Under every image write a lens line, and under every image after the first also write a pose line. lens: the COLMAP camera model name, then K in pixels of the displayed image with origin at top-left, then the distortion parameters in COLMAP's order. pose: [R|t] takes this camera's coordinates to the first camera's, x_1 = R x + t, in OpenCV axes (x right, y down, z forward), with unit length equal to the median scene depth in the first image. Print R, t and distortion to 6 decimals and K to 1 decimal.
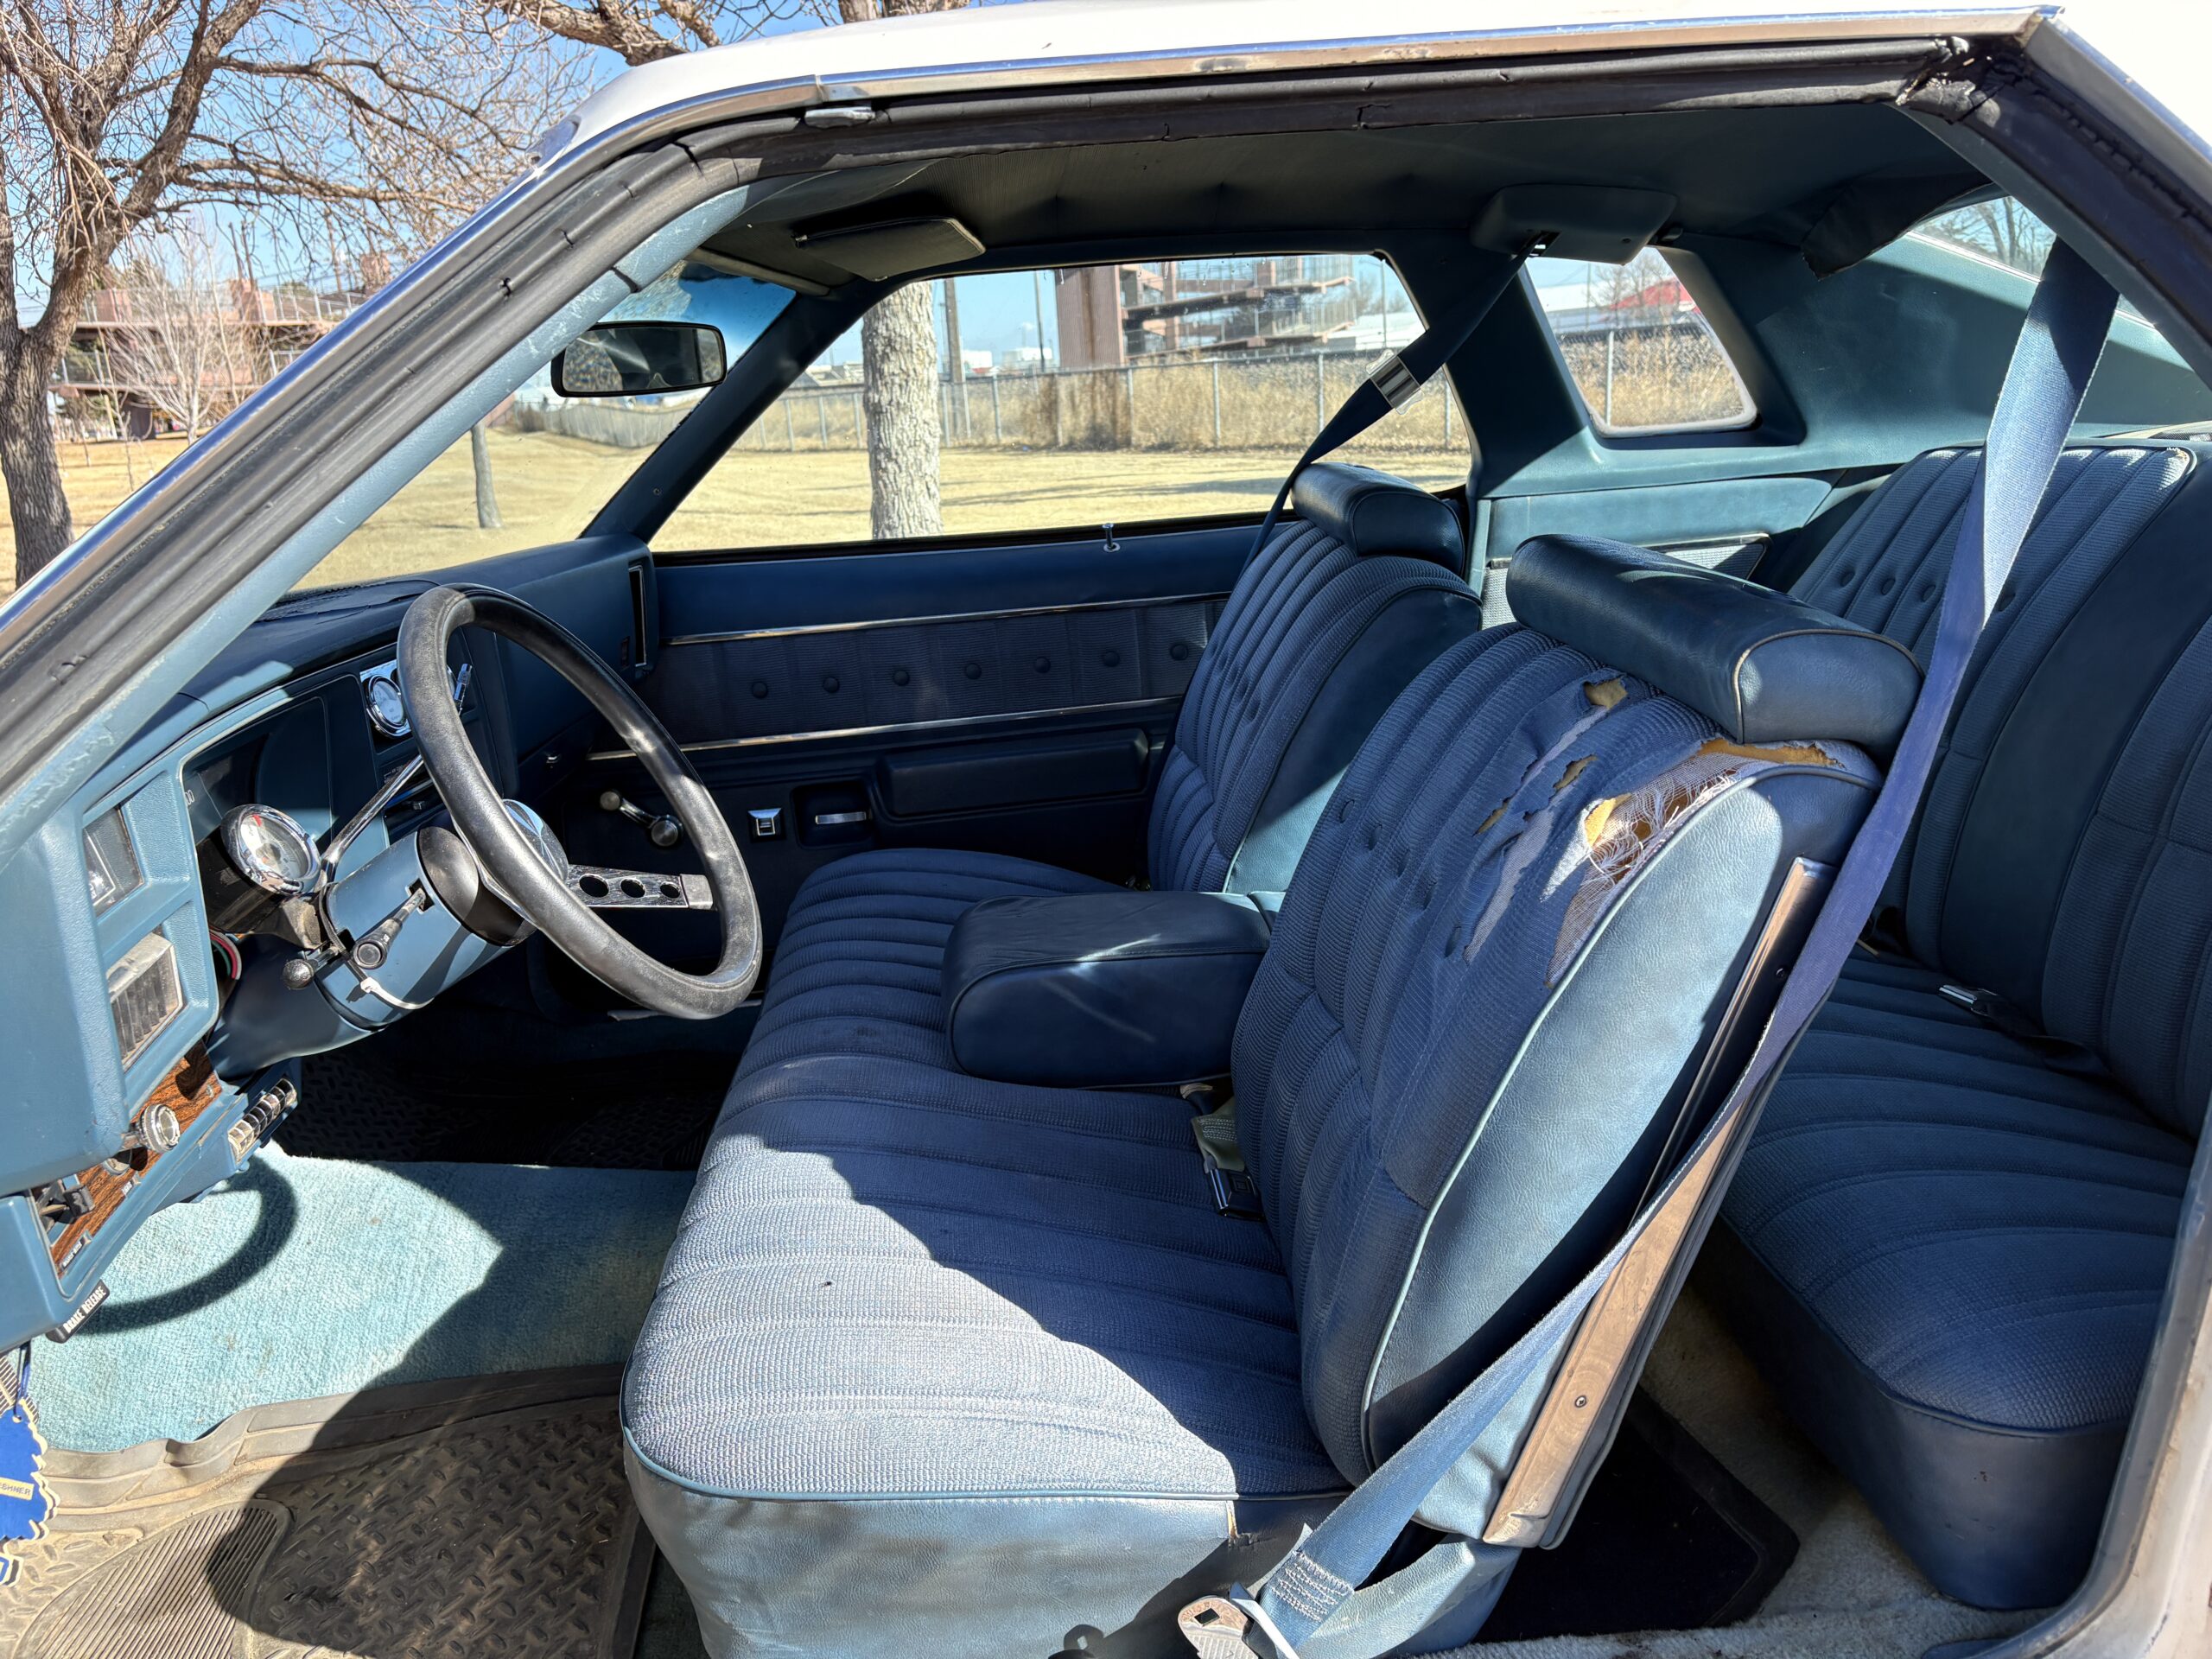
lens RADIAL K [[1673.4, 0, 1069.8], [0, 1673.4, 833.6], [0, 0, 1]] dist [0.051198, -0.058189]
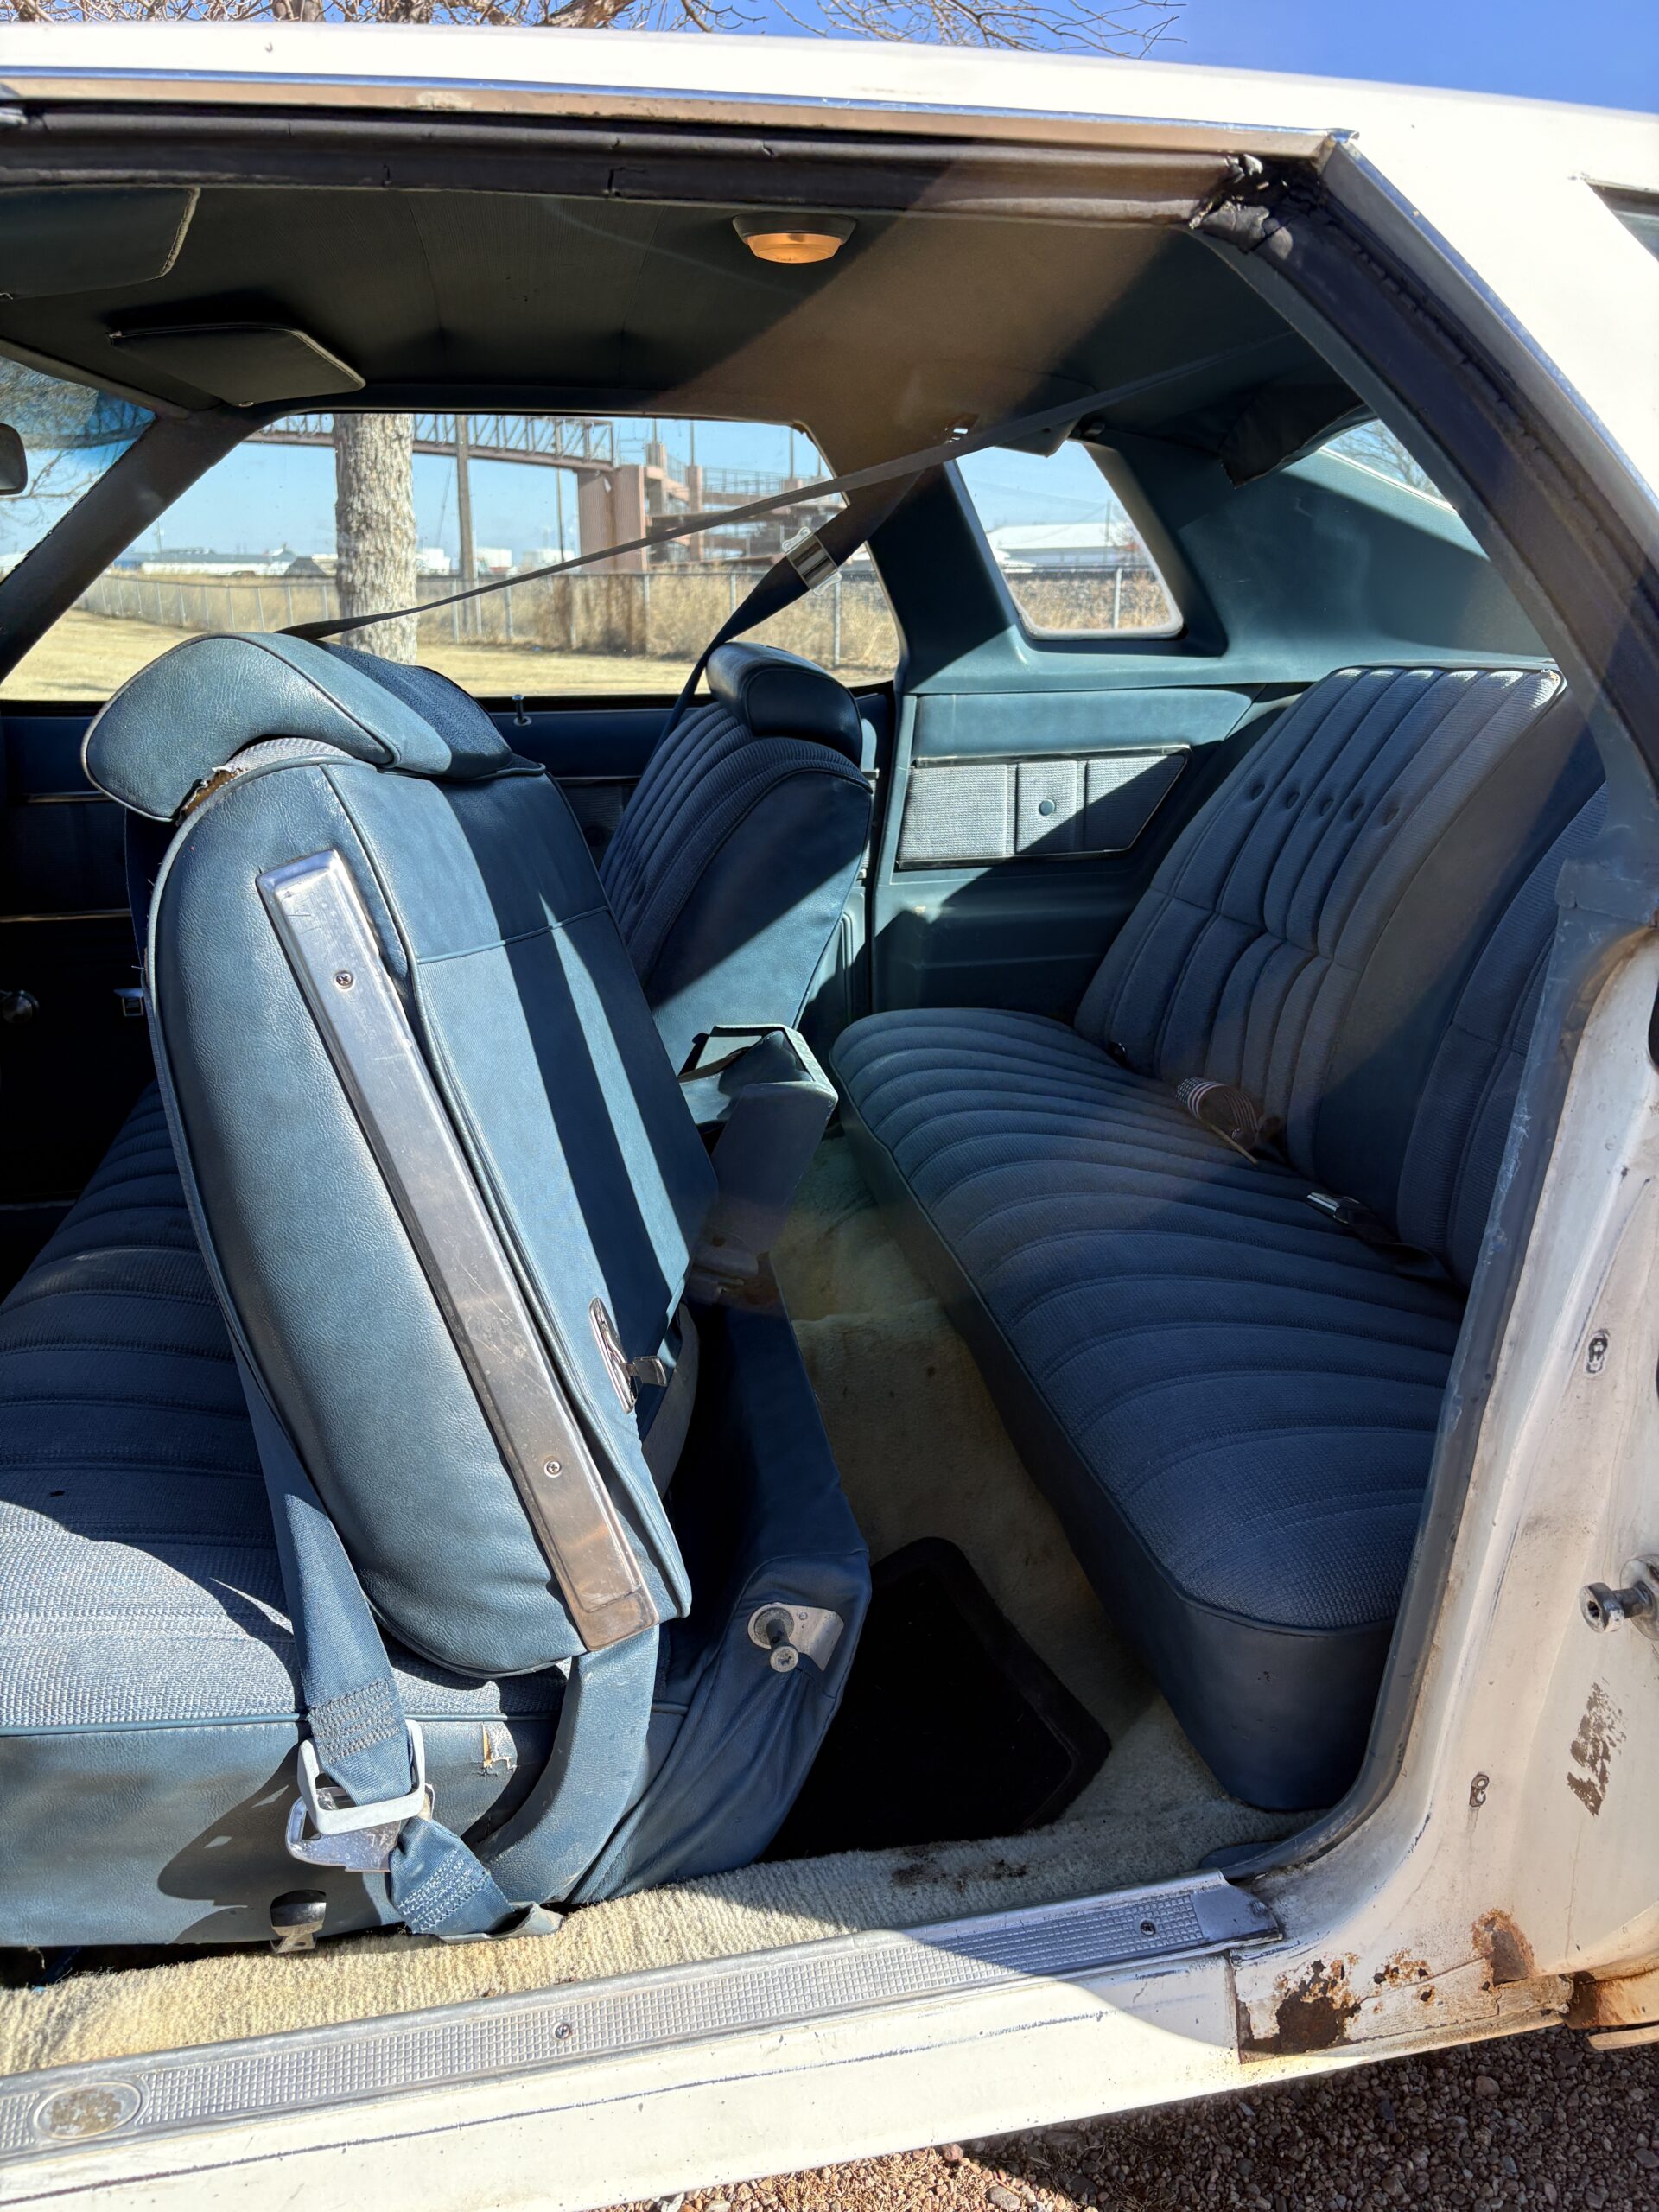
lens RADIAL K [[1664.0, 0, 829.5], [0, 1664.0, 1106.0], [0, 0, 1]] dist [0.015691, -0.002221]
pose [[0.991279, 0.023910, 0.129592, 0.101297], [-0.027567, 0.999269, 0.026497, 0.019414], [-0.128864, -0.029839, 0.991213, 0.053193]]
